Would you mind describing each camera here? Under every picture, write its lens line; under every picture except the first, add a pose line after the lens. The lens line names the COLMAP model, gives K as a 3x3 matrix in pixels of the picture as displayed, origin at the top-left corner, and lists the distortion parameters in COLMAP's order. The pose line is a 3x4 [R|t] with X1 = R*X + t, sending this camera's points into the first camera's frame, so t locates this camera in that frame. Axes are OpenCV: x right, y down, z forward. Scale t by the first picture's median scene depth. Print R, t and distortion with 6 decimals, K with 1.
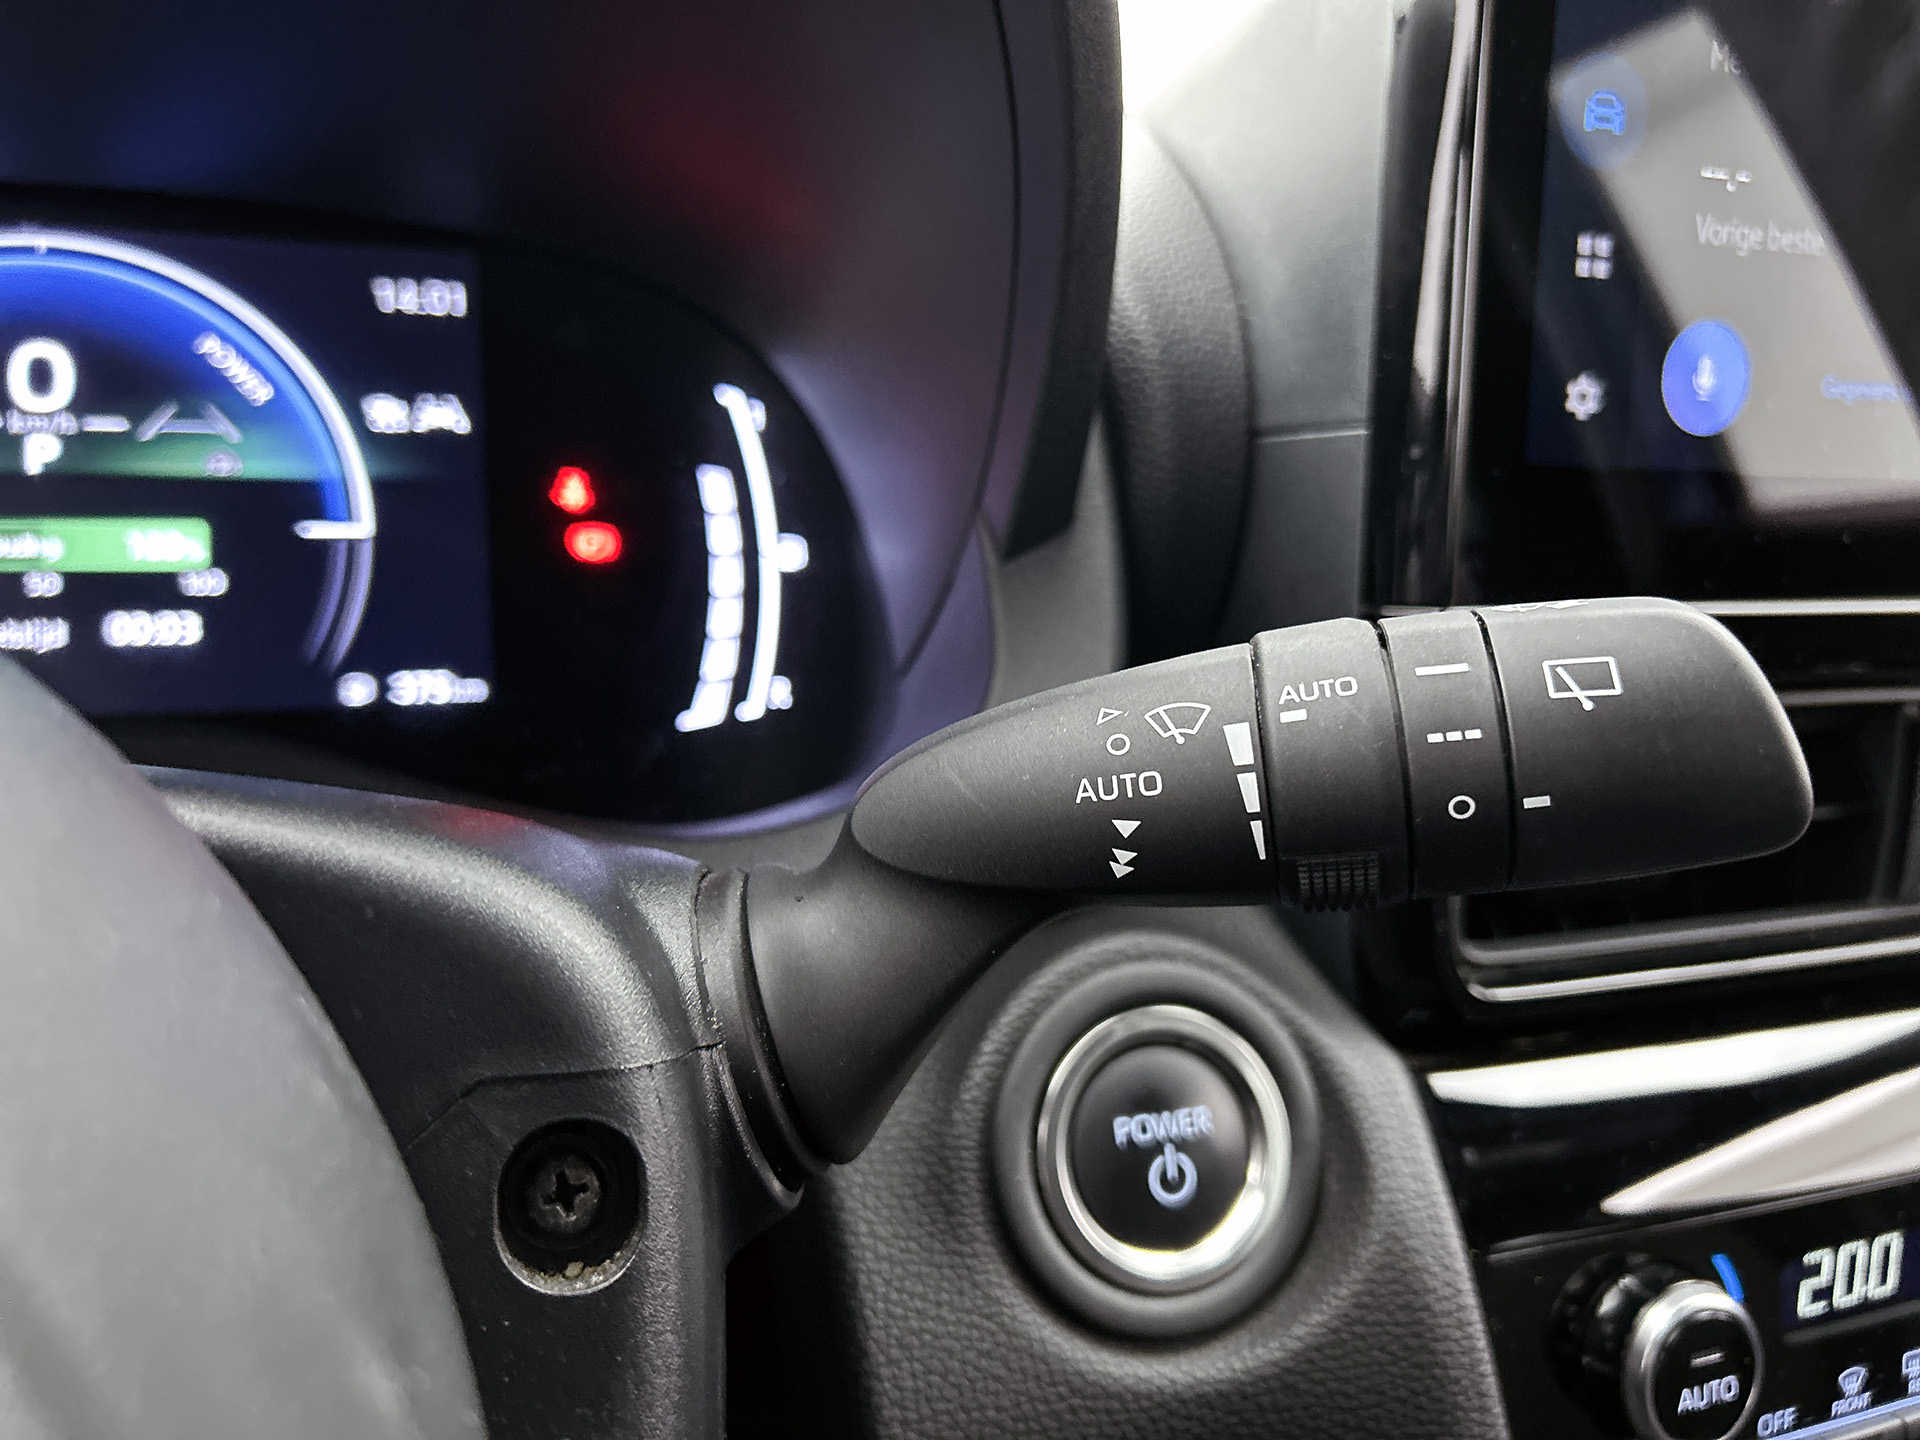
lens RADIAL K [[1471.5, 0, 960.0], [0, 1471.5, 720.0], [0, 0, 1]] dist [0.069579, -0.146098]
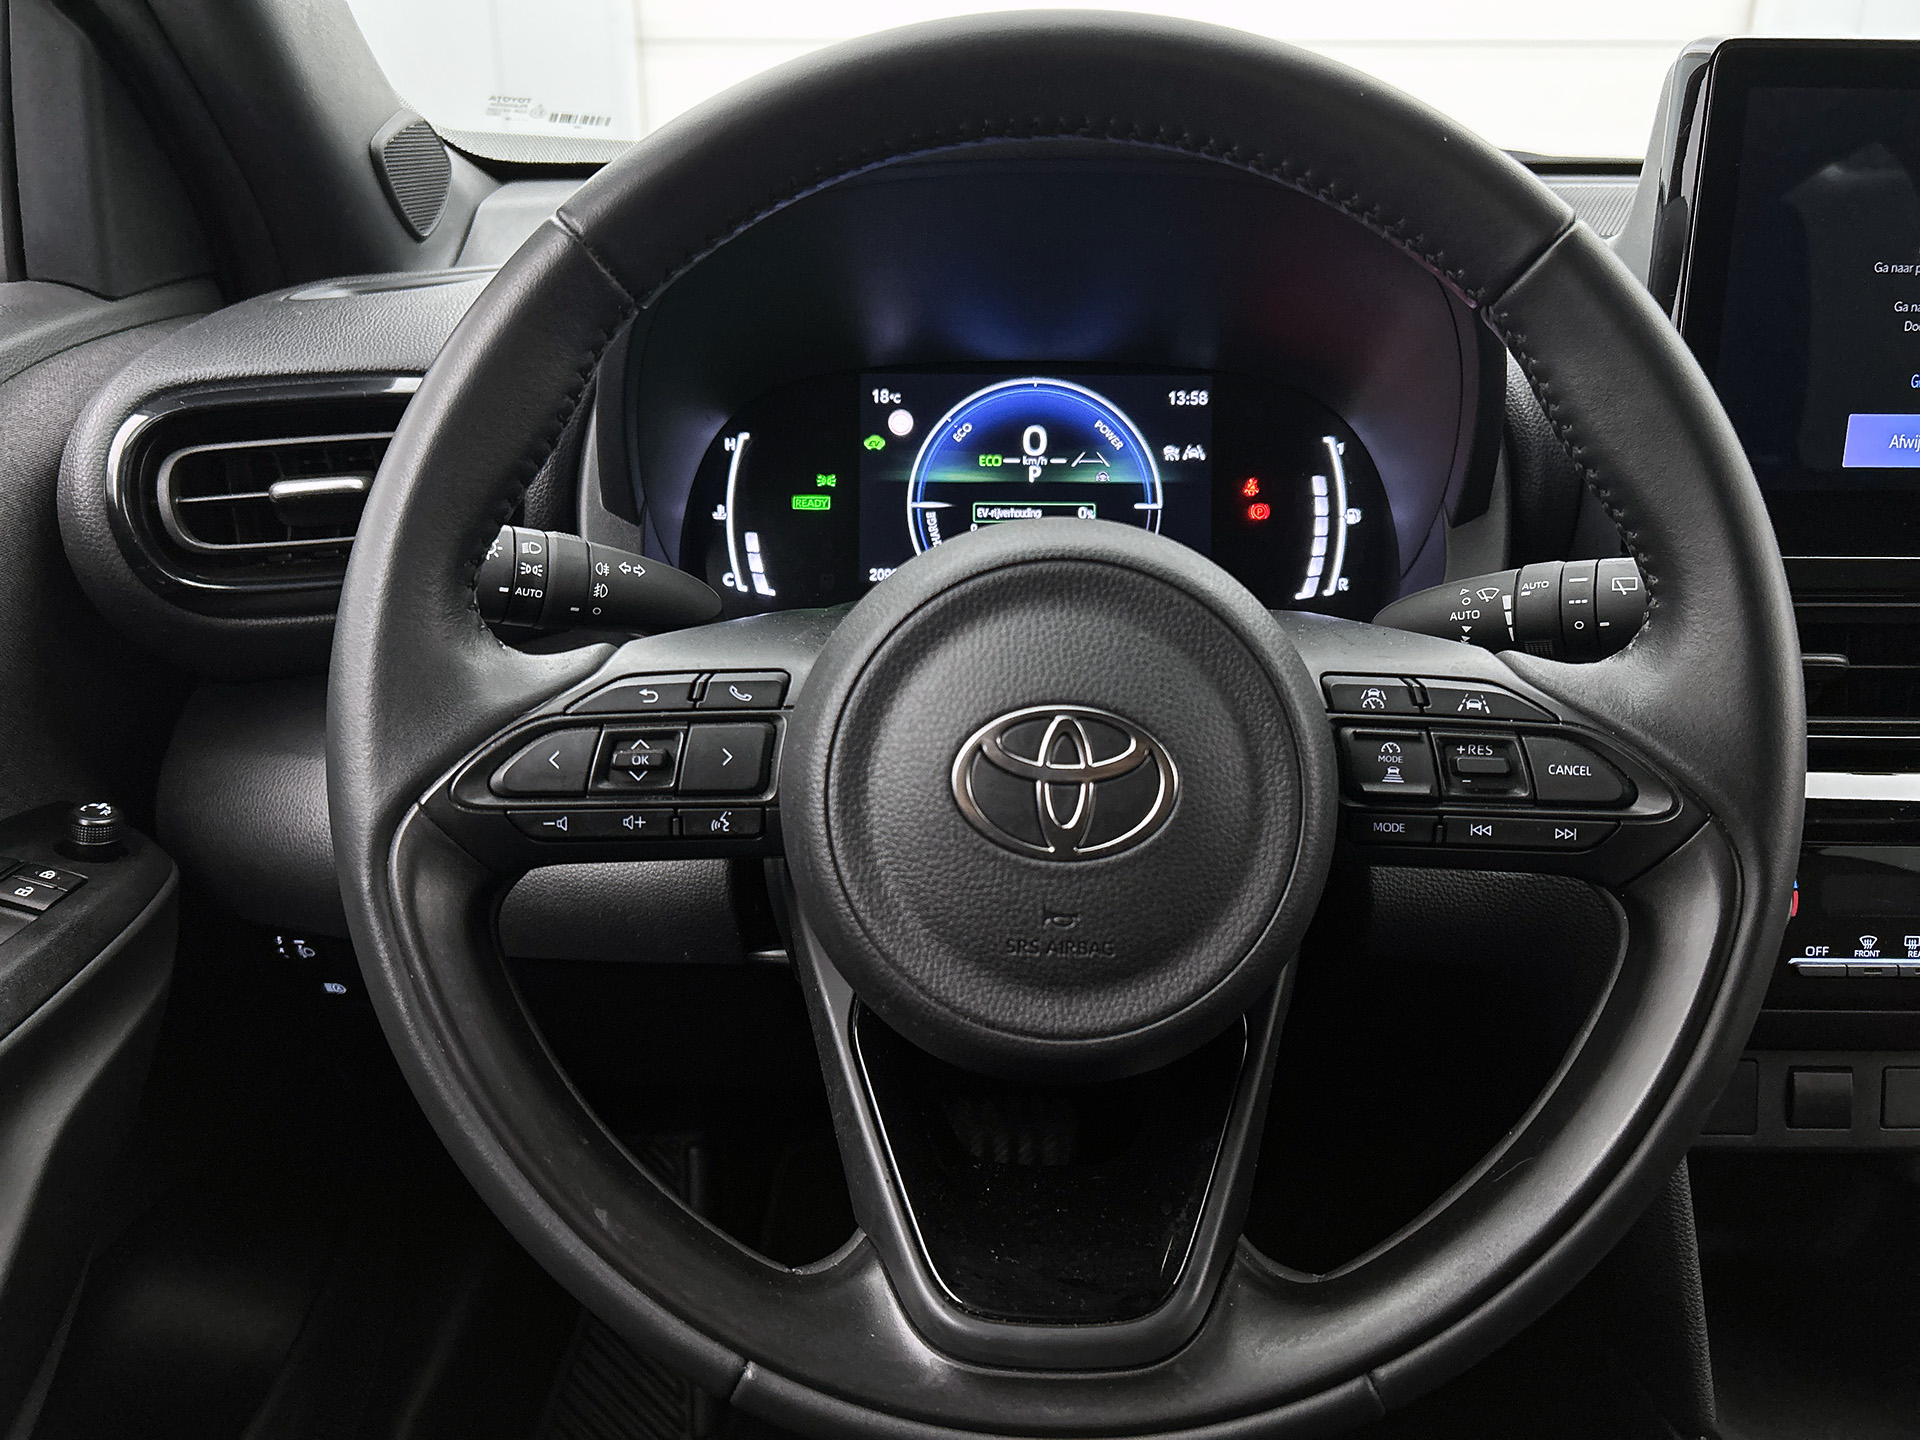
lens RADIAL K [[1473.1, 0, 970.2], [0, 1473.1, 701.6], [0, 0, 1]] dist [0.079481, -0.090059]
pose [[0.938374, 0.060877, -0.340217, 0.112292], [-0.042111, 0.997170, 0.062281, 0.041507], [0.343045, -0.044116, 0.938282, -1.236657]]
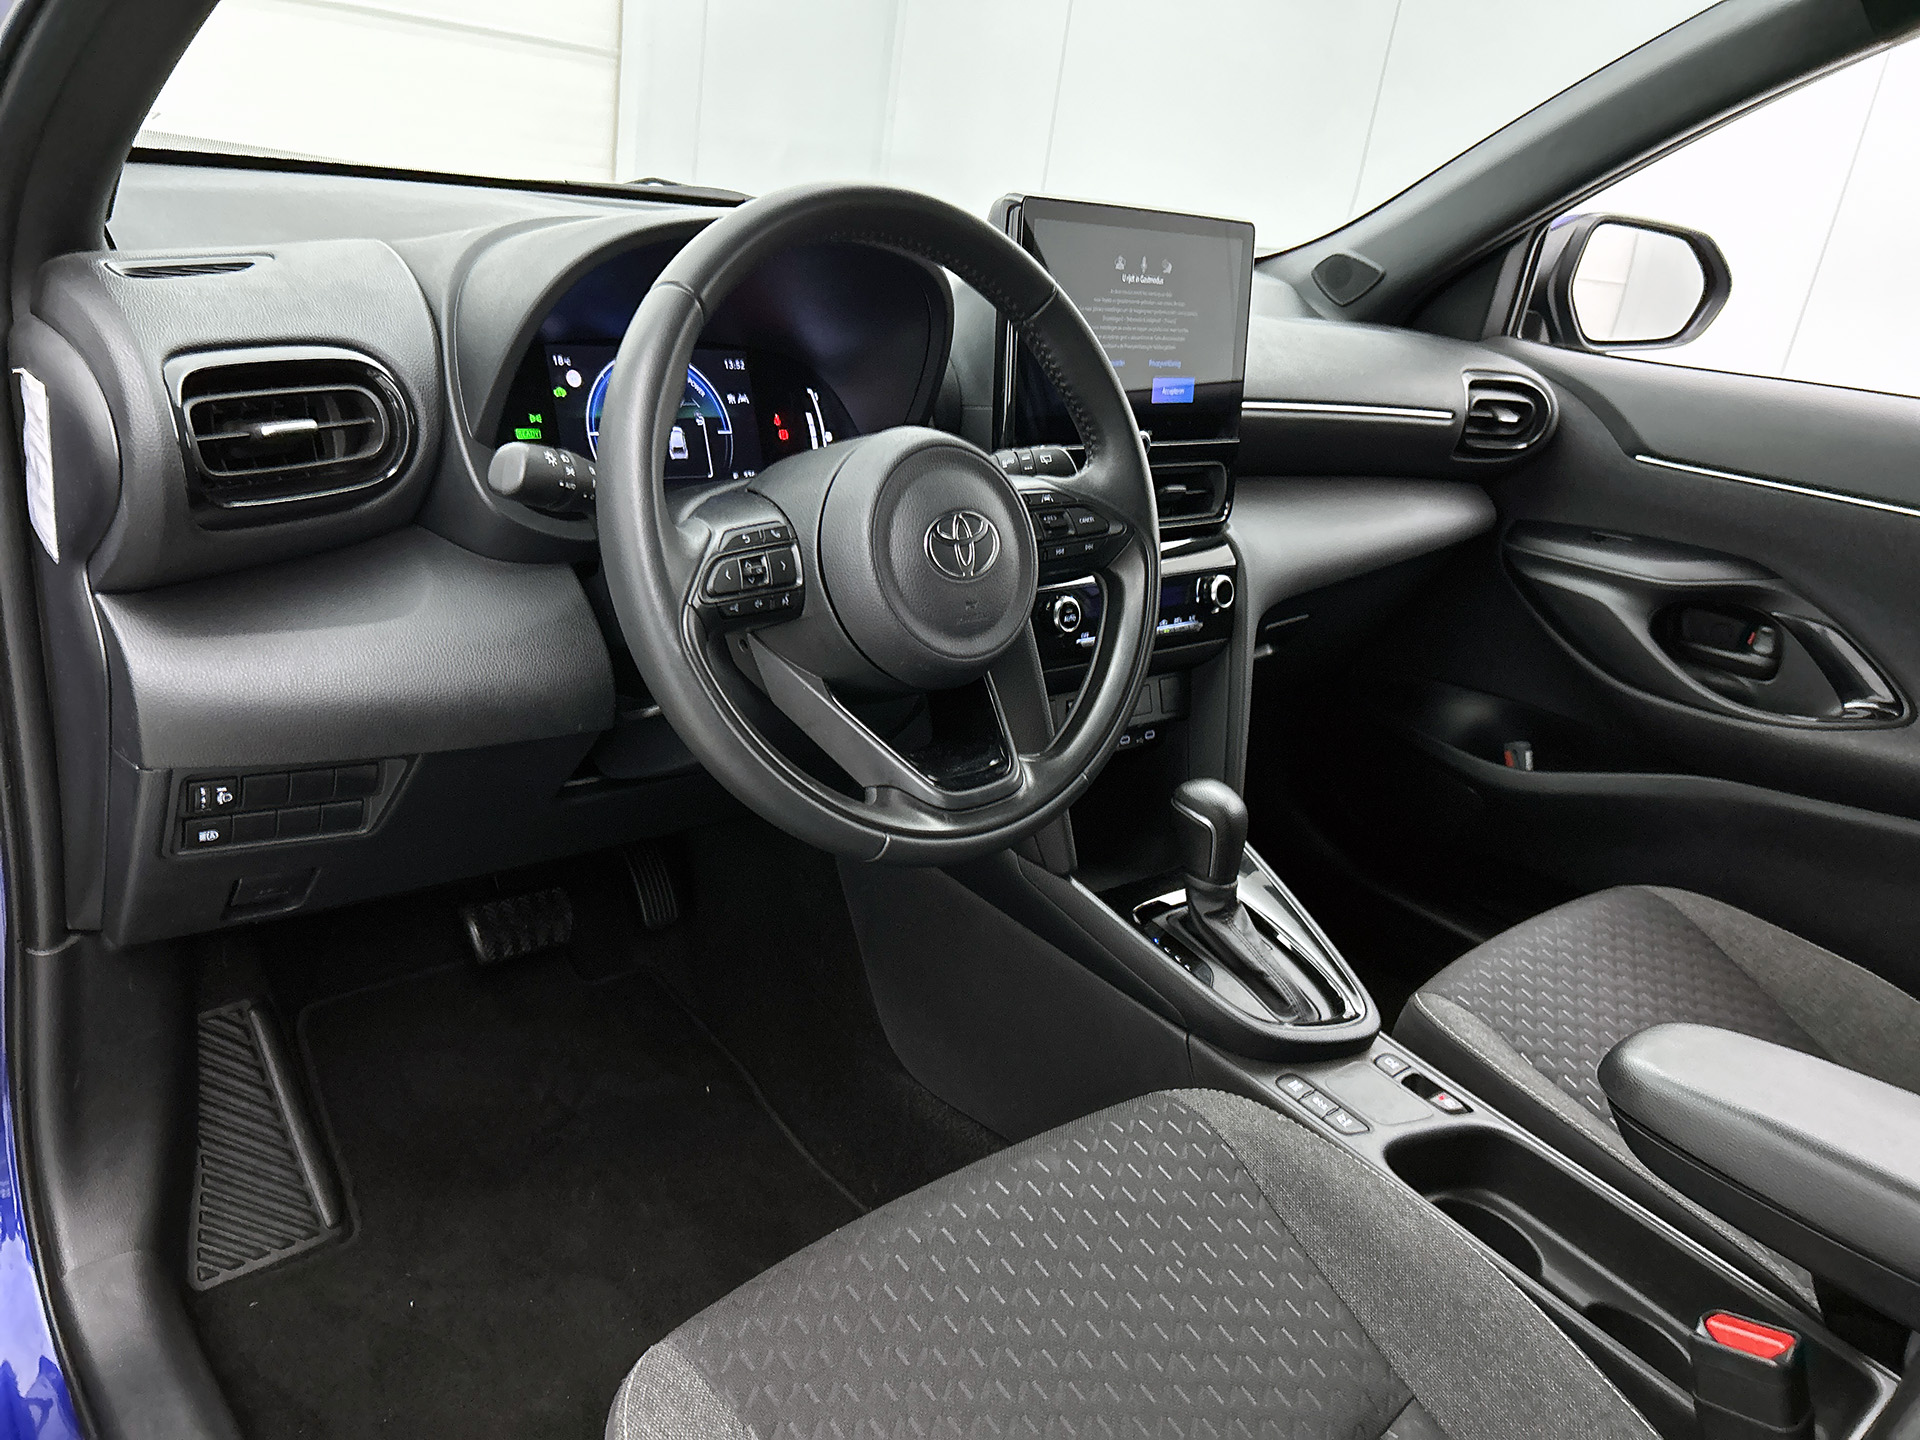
lens RADIAL K [[1471.5, 0, 960.0], [0, 1471.5, 720.0], [0, 0, 1]] dist [0.069579, -0.146098]
pose [[0.926309, -0.083129, 0.367478, -1.284367], [0.045977, 0.993007, 0.108737, 0.207855], [-0.373948, -0.083829, 0.923654, -2.647591]]
